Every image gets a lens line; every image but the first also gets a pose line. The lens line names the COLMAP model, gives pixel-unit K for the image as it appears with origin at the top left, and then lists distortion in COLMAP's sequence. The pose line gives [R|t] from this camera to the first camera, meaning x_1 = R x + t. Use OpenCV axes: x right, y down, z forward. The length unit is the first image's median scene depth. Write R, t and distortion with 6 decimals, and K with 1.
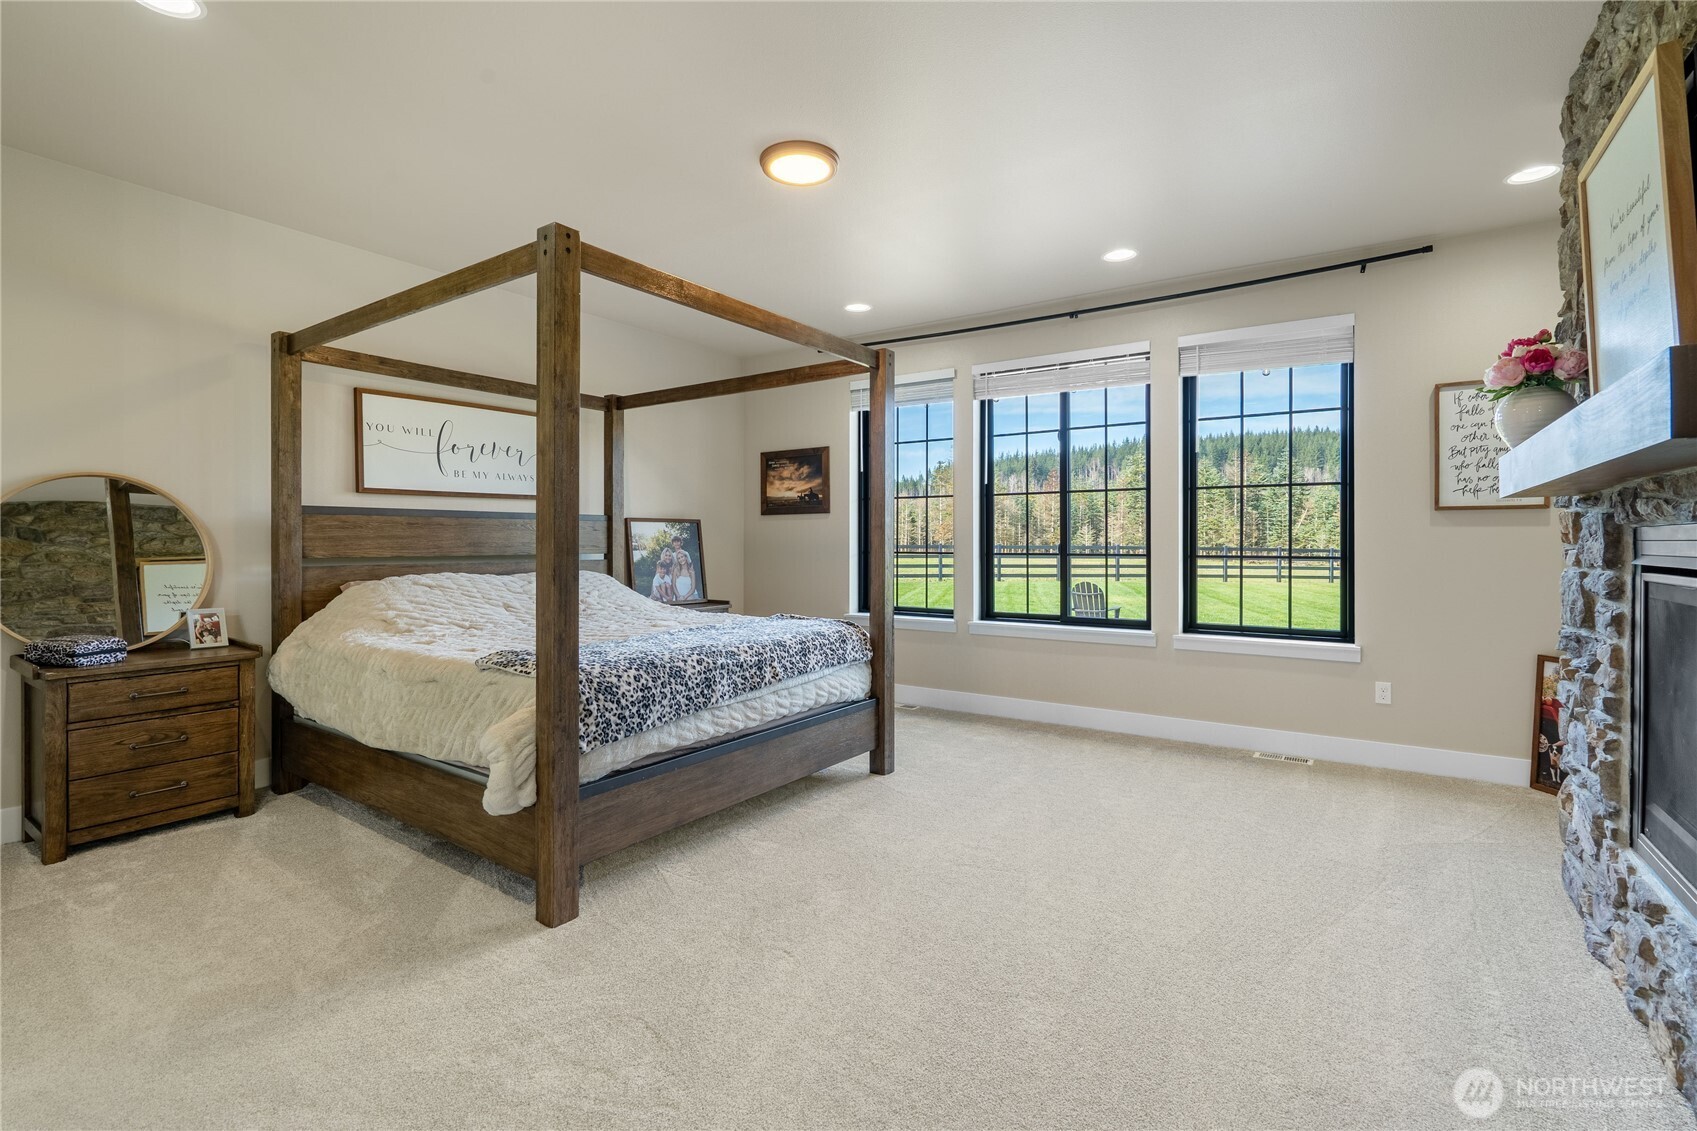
lens RADIAL K [[783.0, 0, 843.1], [0, 783.0, 538.4], [0, 0, 1]] dist [-0.003320, 0.000532]
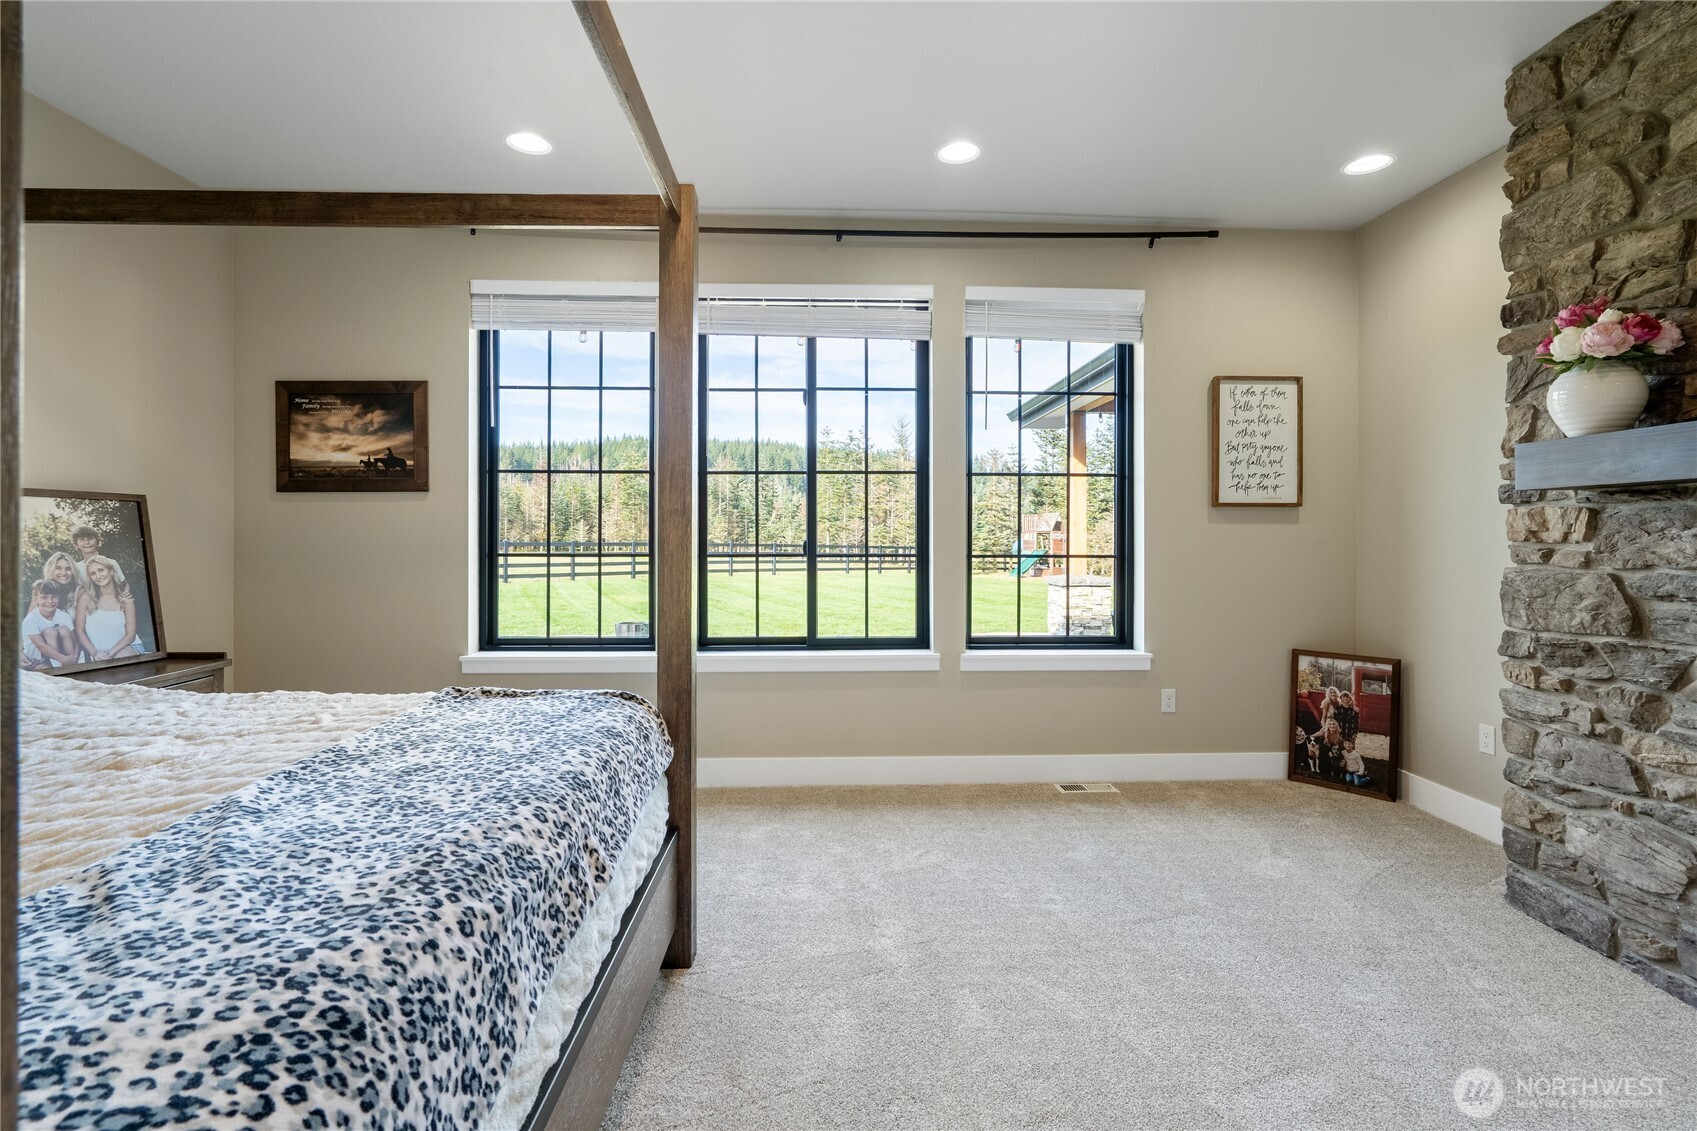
lens RADIAL K [[783.0, 0, 843.1], [0, 783.0, 538.4], [0, 0, 1]] dist [-0.003320, 0.000532]
pose [[0.801117, 0.000160, 0.598508, -0.127085], [-0.002892, 0.999989, 0.003603, 0.000783], [-0.598501, -0.004617, 0.801109, 0.336557]]
